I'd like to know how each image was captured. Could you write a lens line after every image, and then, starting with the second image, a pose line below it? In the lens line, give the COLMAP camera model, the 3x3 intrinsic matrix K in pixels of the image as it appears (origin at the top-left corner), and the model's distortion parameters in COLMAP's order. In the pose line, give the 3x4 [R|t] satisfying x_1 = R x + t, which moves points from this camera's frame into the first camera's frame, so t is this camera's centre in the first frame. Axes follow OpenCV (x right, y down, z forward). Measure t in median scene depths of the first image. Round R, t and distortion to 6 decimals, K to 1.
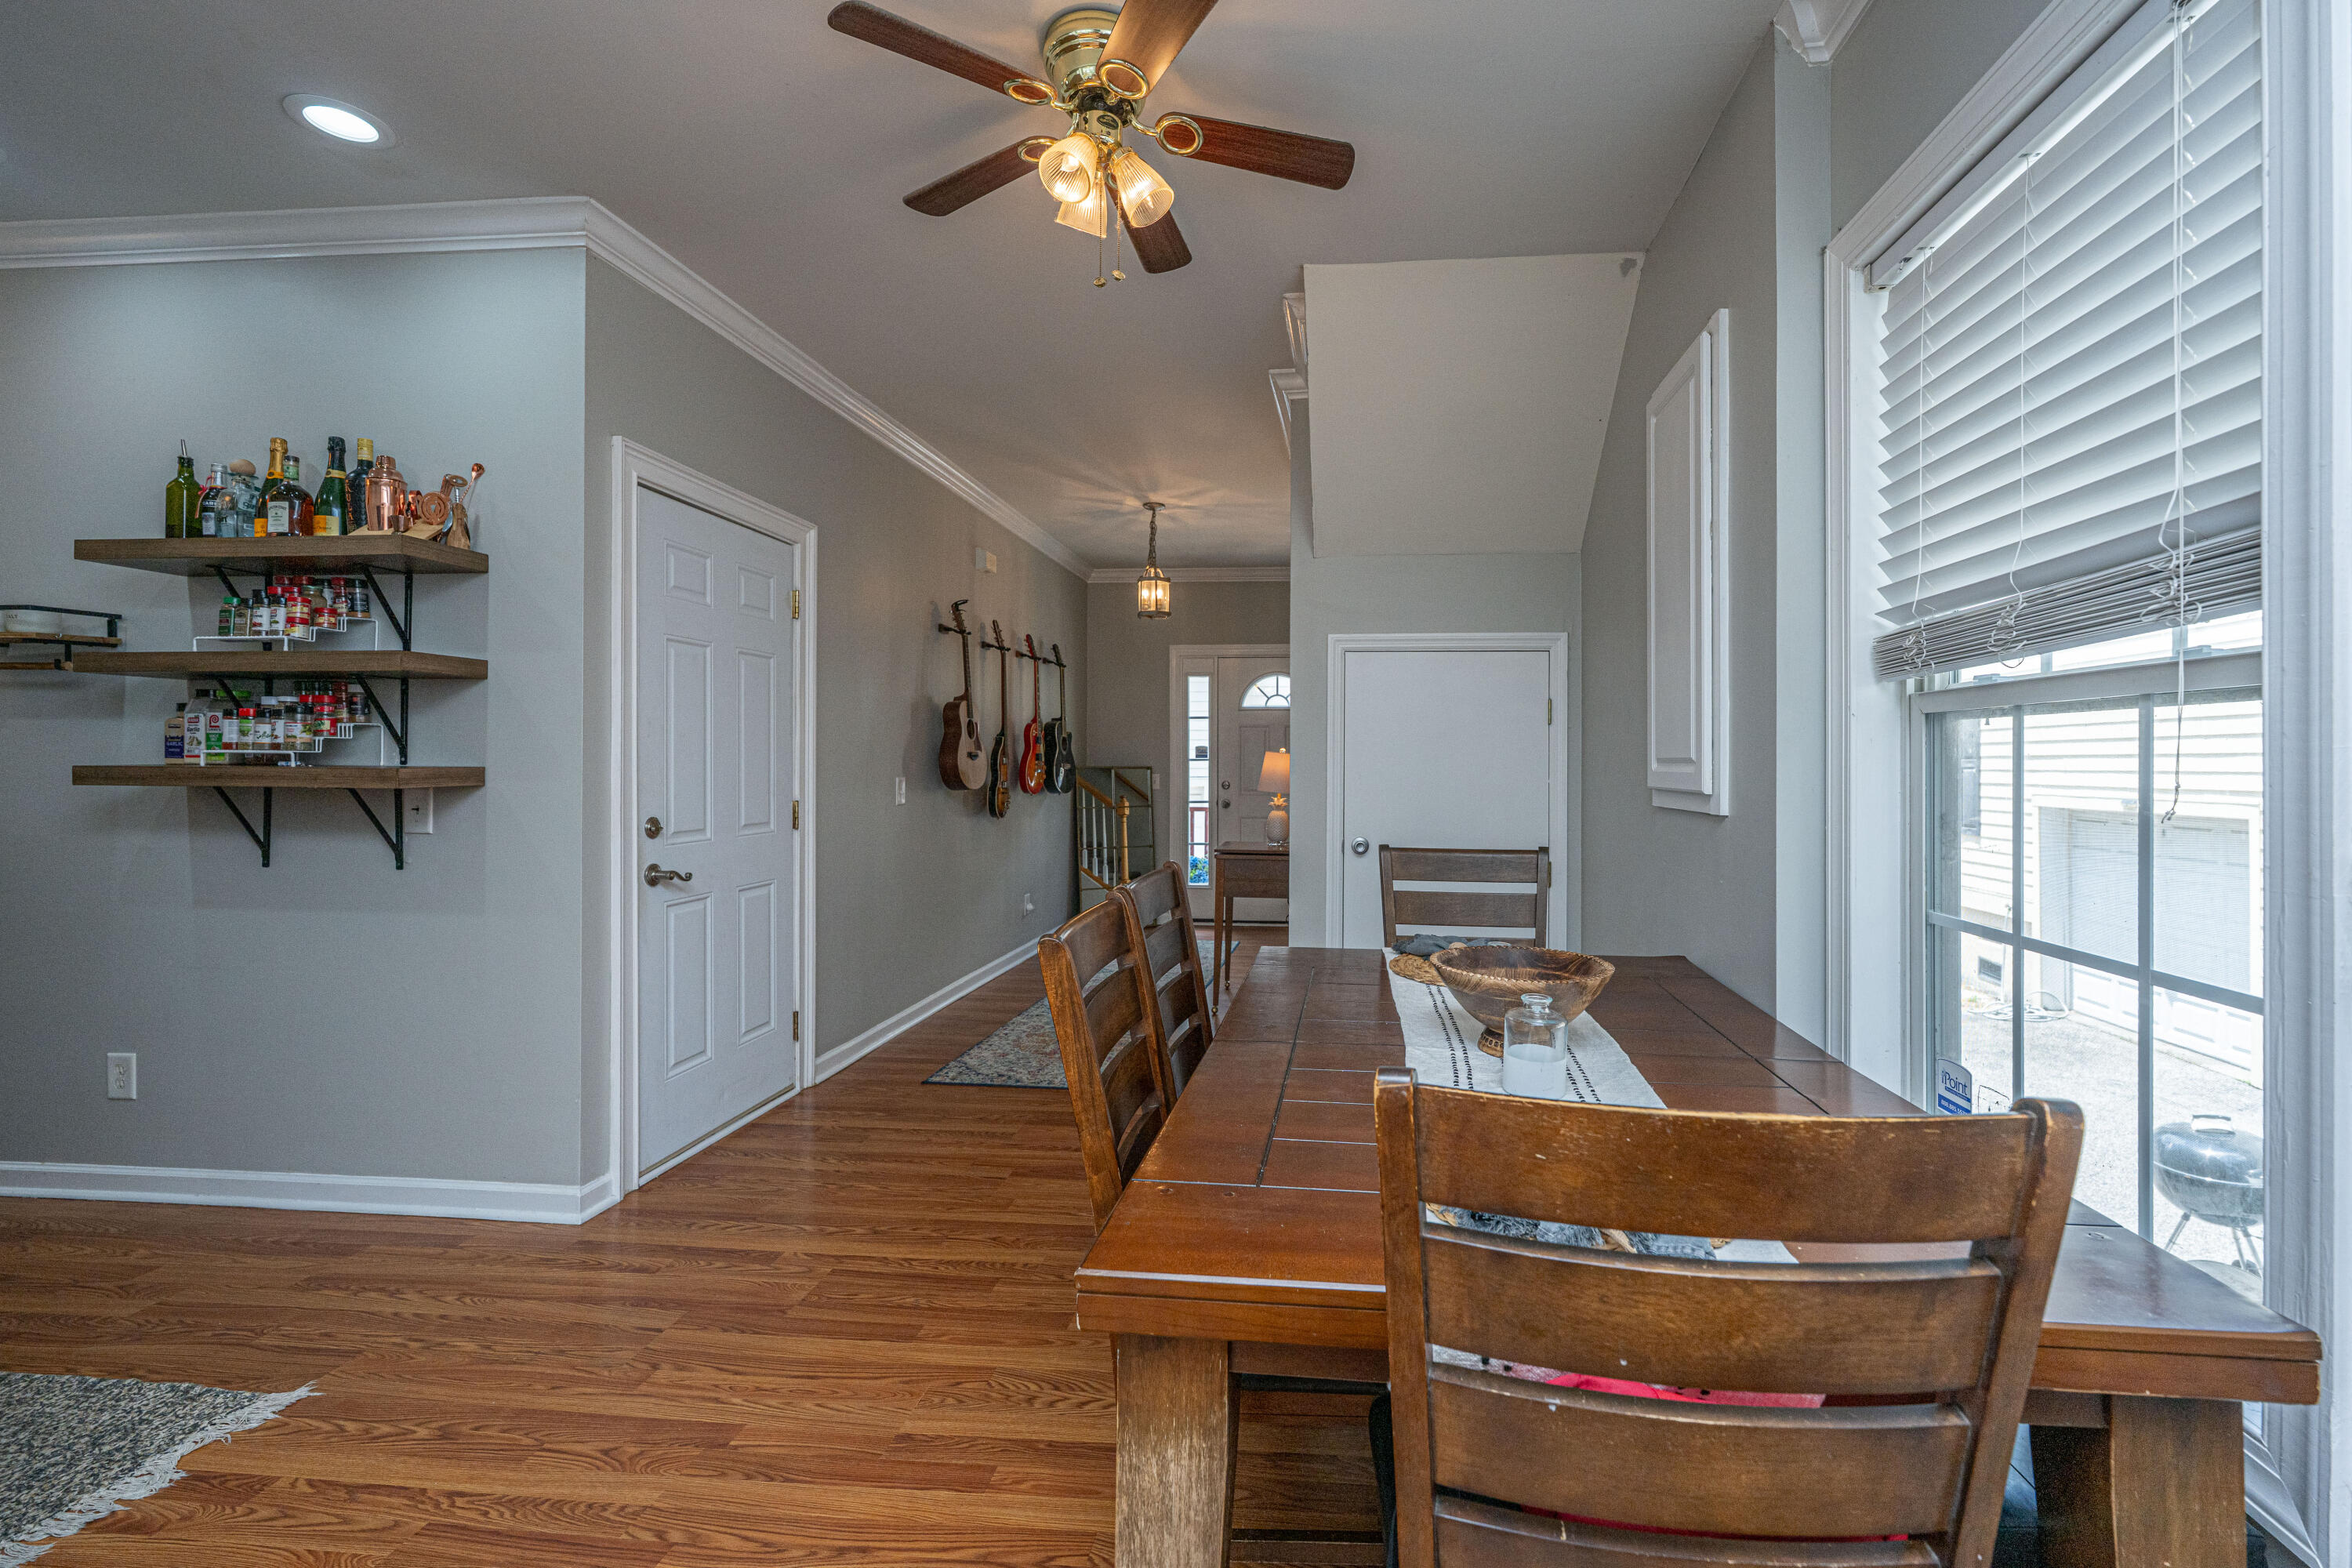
lens RADIAL K [[968.6, 0, 1270.5], [0, 968.6, 756.7], [0, 0, 1]] dist [0.001196, 0.000181]
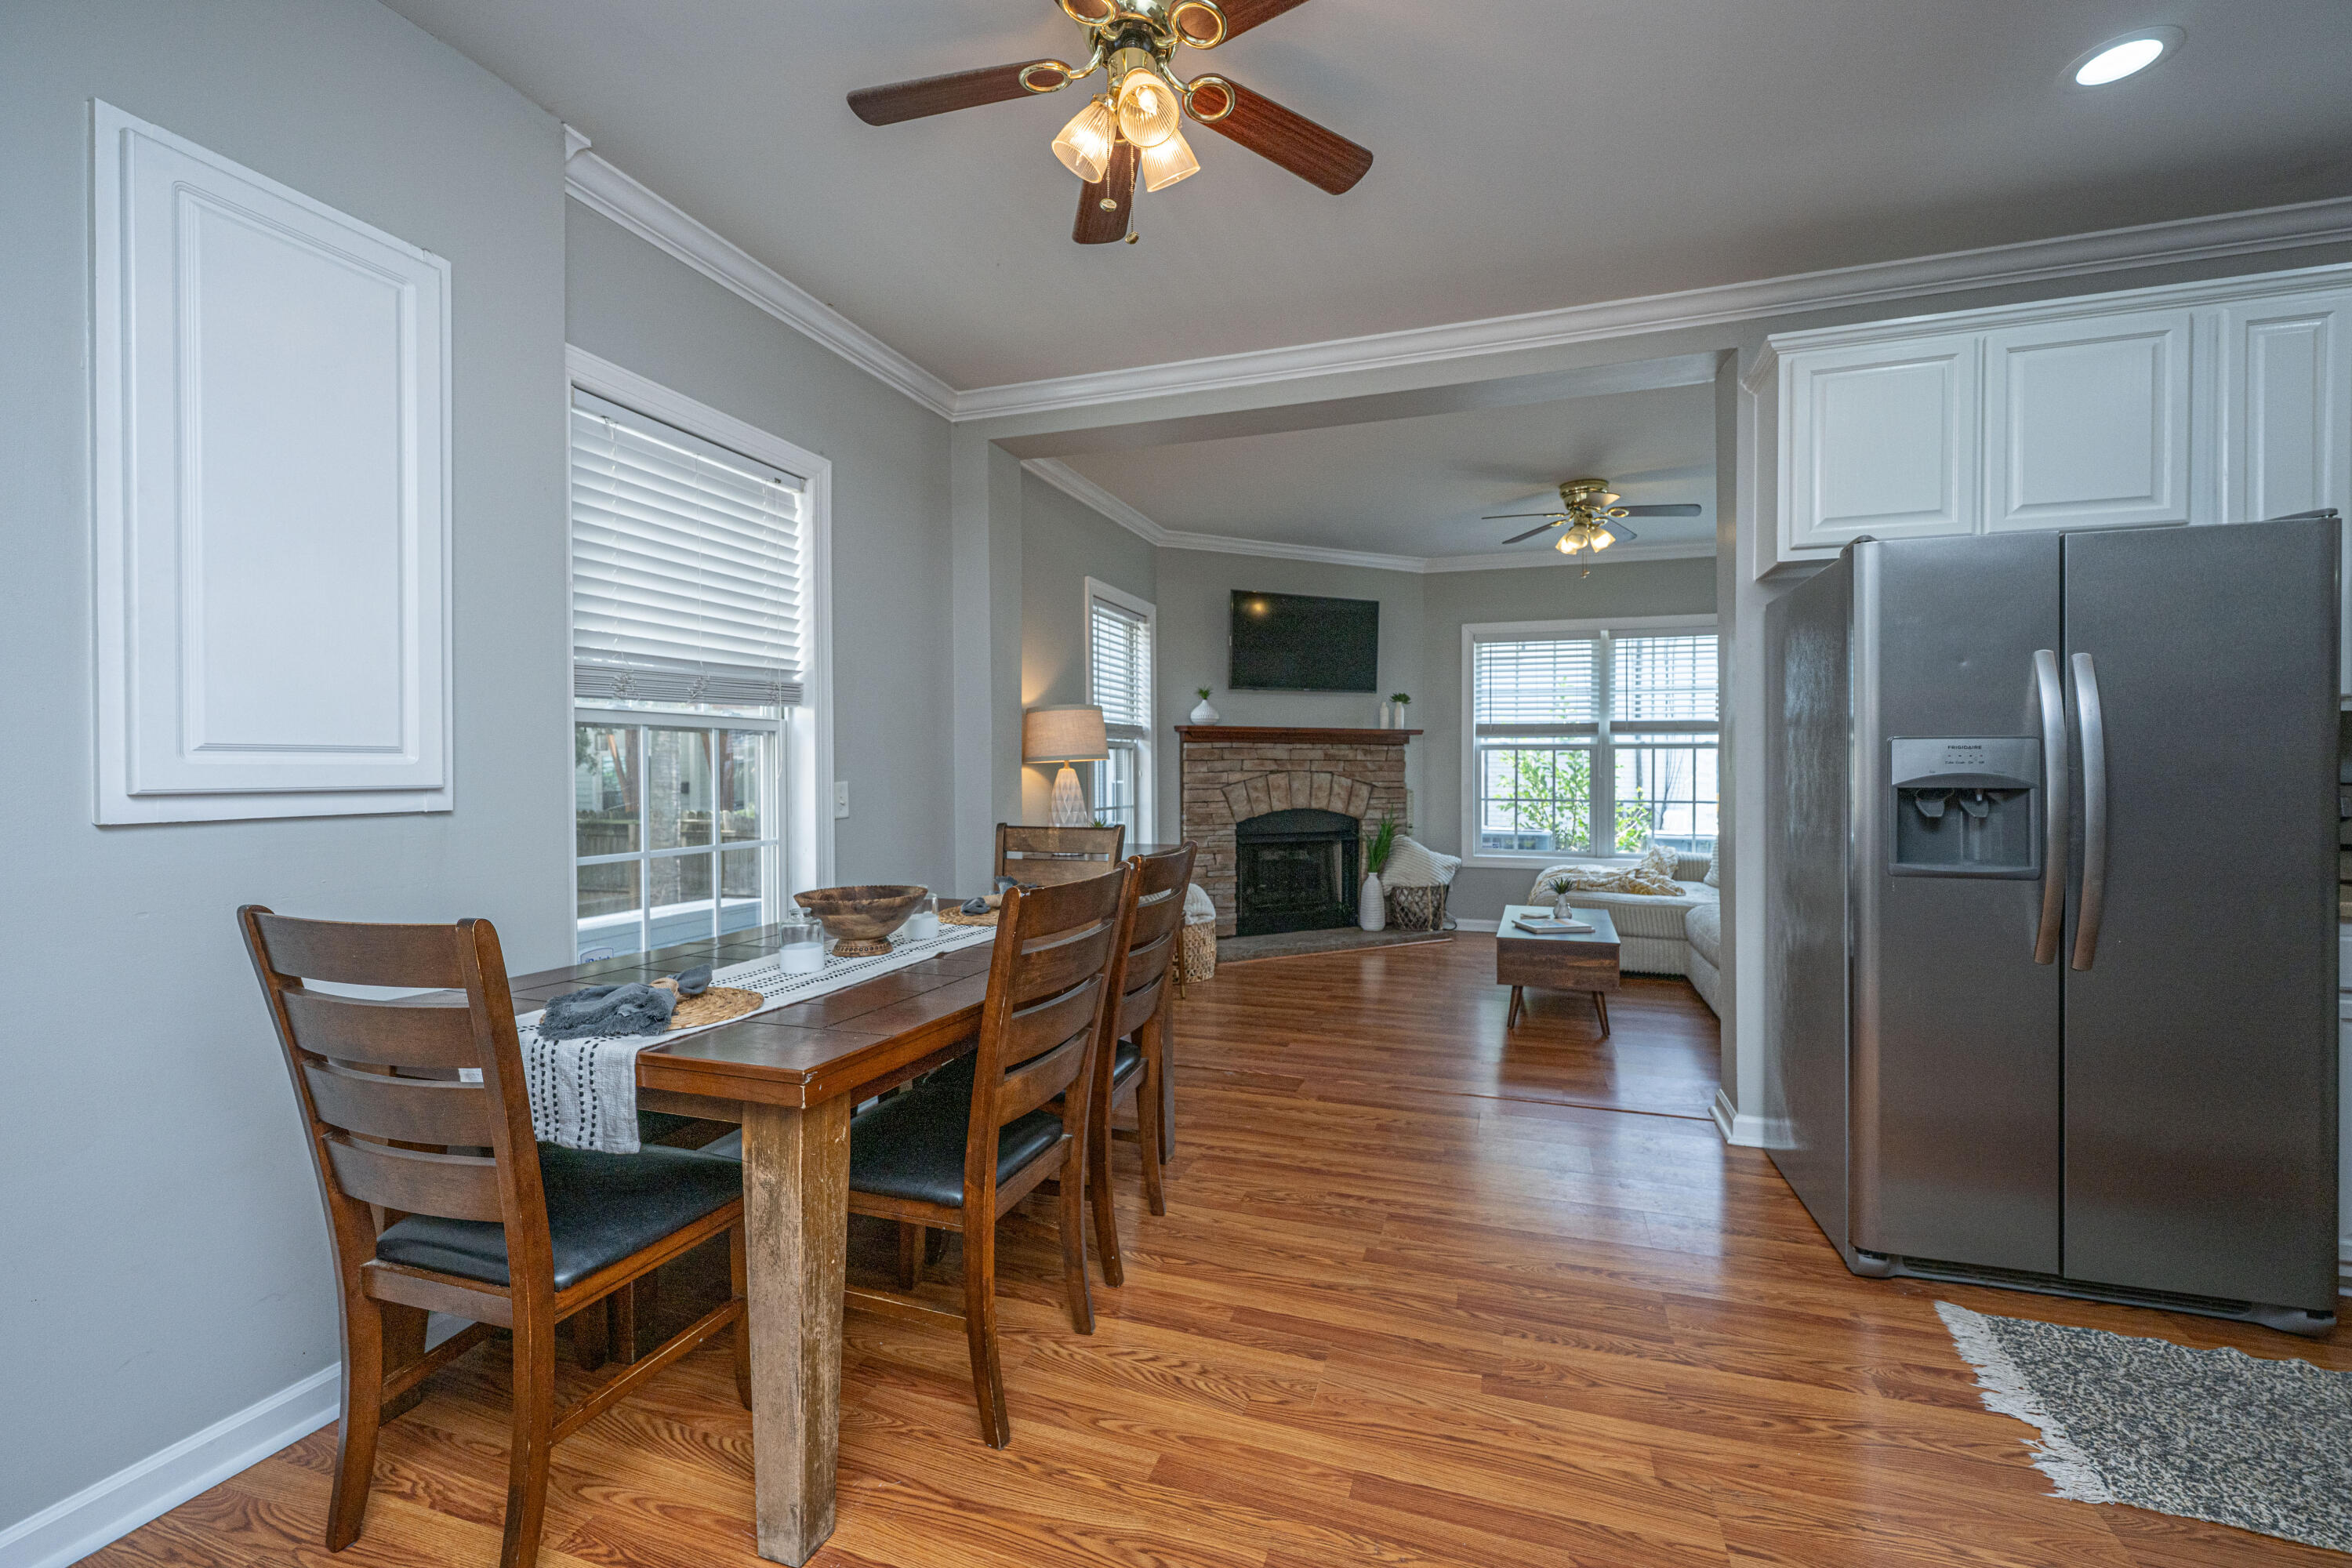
lens RADIAL K [[935.6, 0, 1163.1], [0, 935.6, 763.2], [0, 0, 1]] dist [0.001491, 0.000315]
pose [[-0.967660, -0.007031, 0.252160, -0.306089], [-0.009276, 0.999927, -0.007715, 0.015531], [-0.252087, -0.009805, -0.967655, 1.329465]]
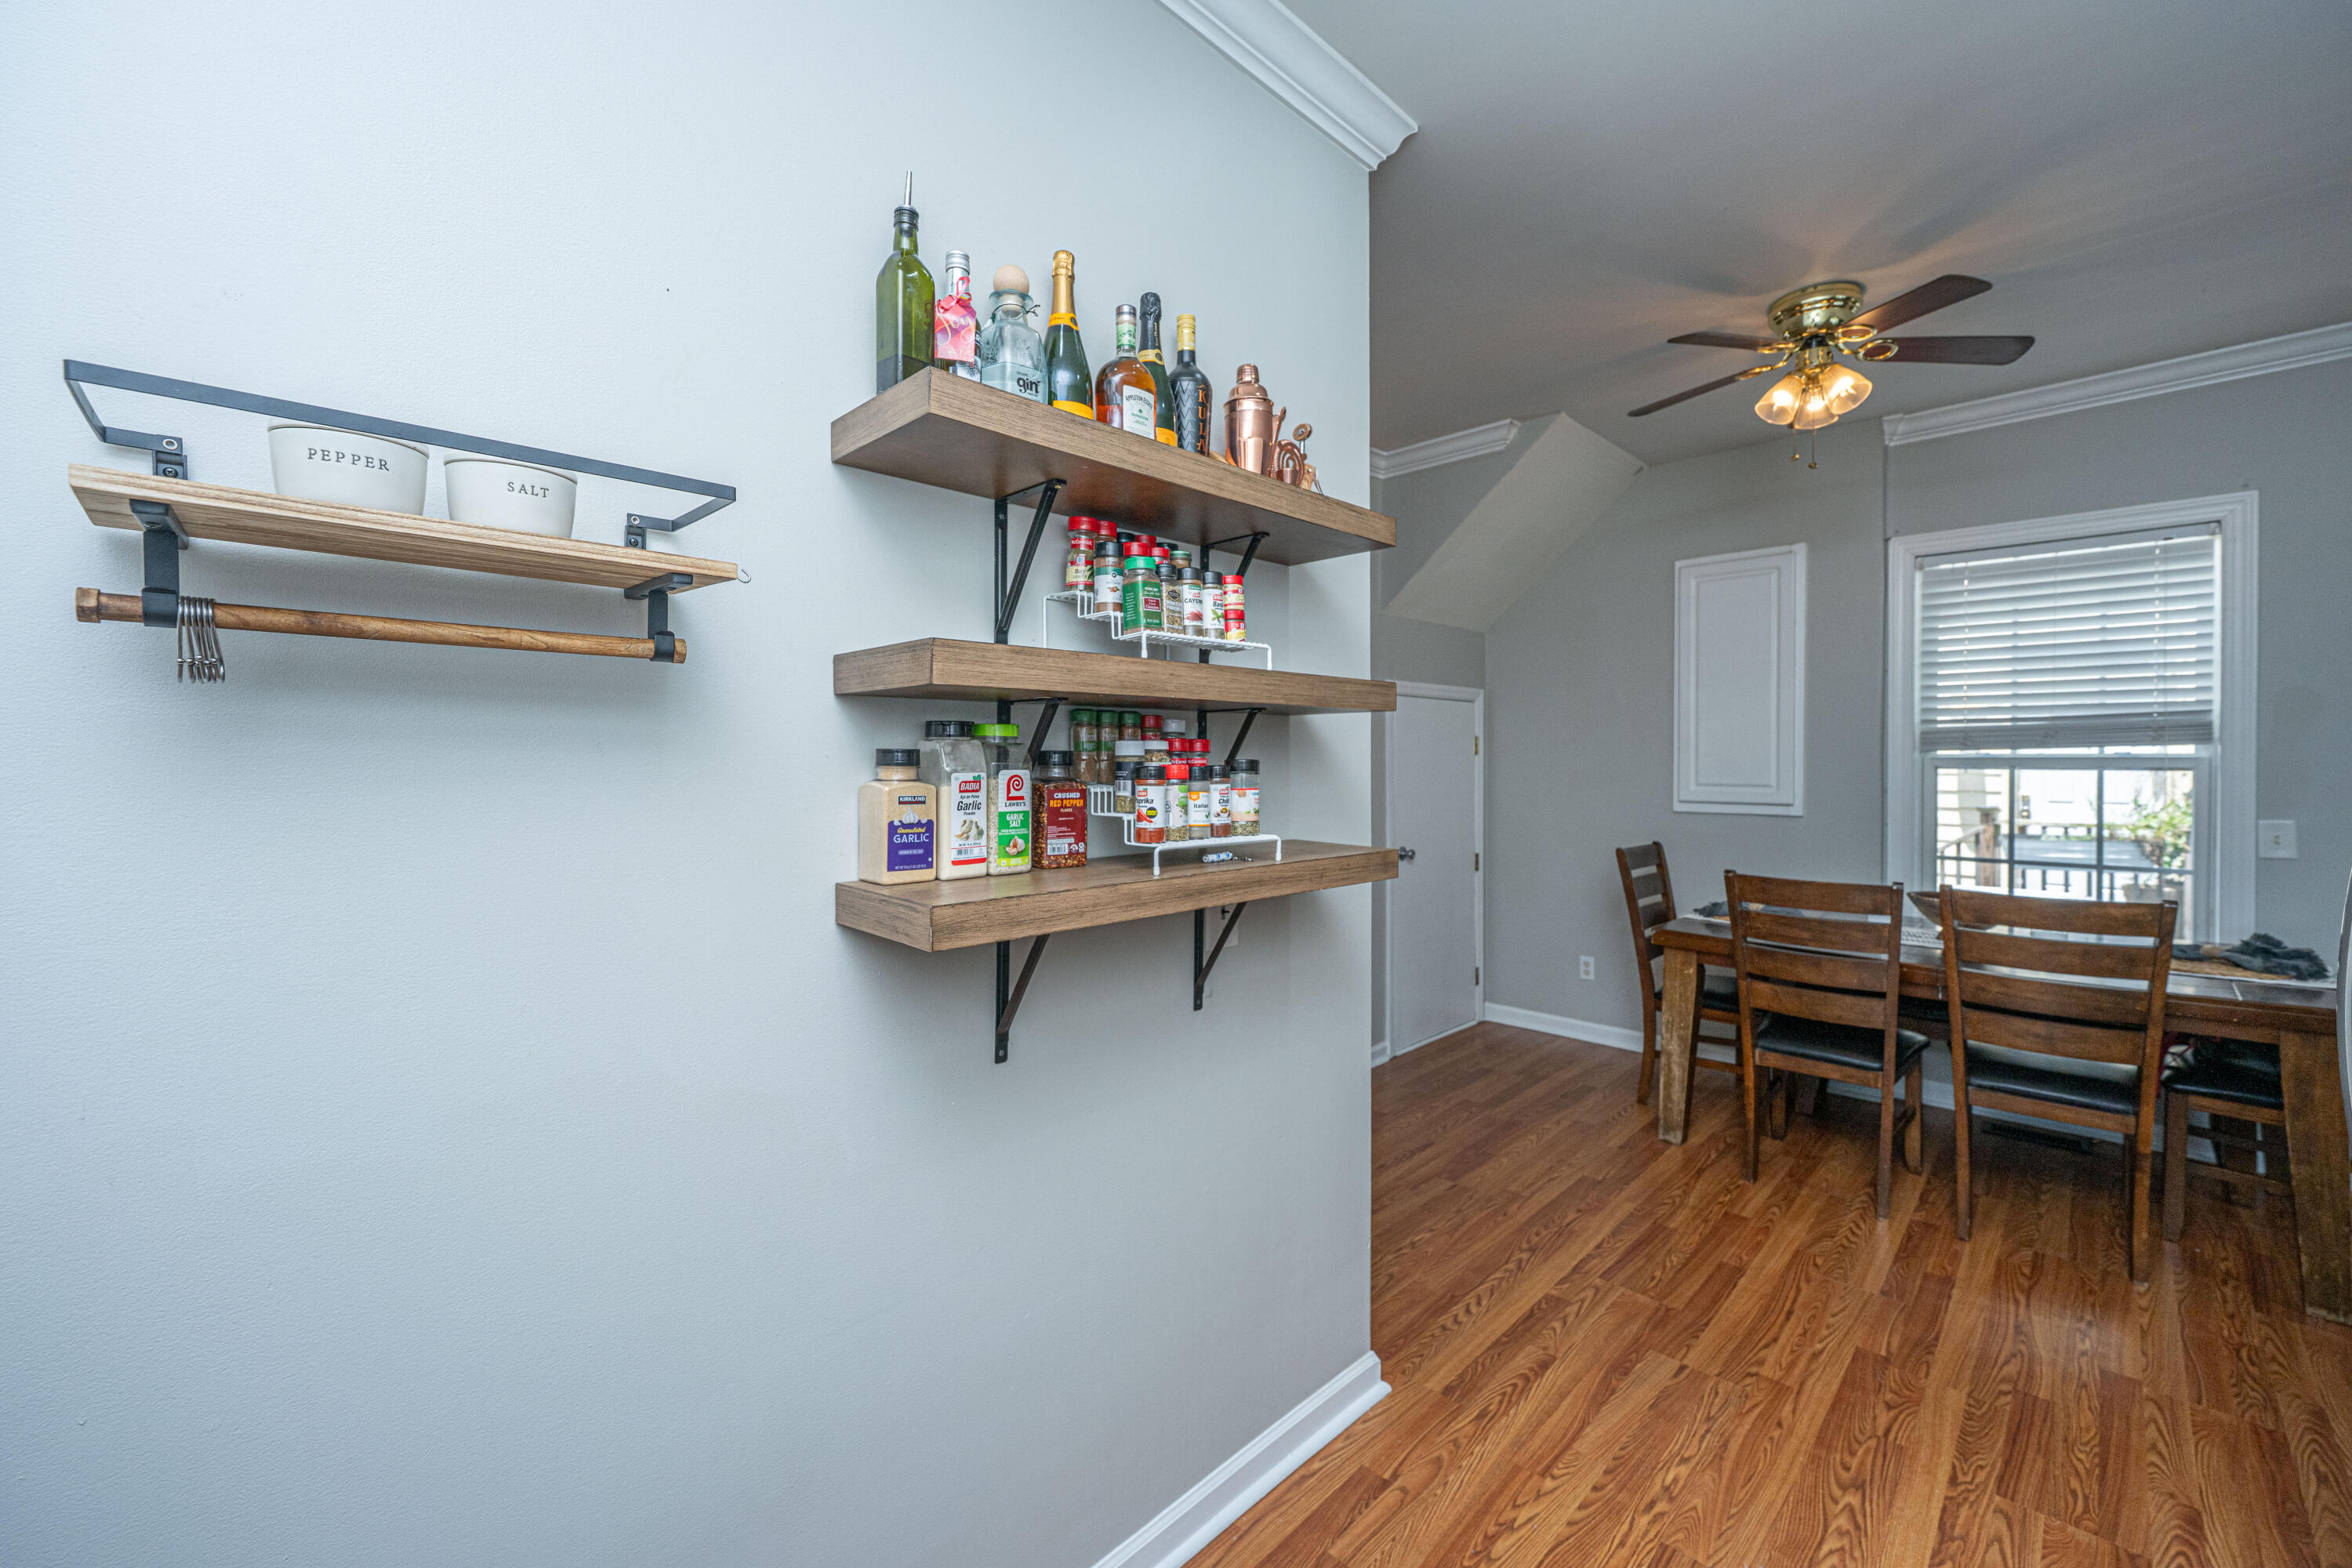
lens RADIAL K [[939.0, 0, 1184.1], [0, 939.0, 768.0], [0, 0, 1]] dist [0.000454, 0.000082]
pose [[0.642106, -0.016863, 0.766430, -1.302025], [-0.000430, 0.999750, 0.022357, -0.053732], [-0.766615, -0.014685, 0.641939, 0.581659]]
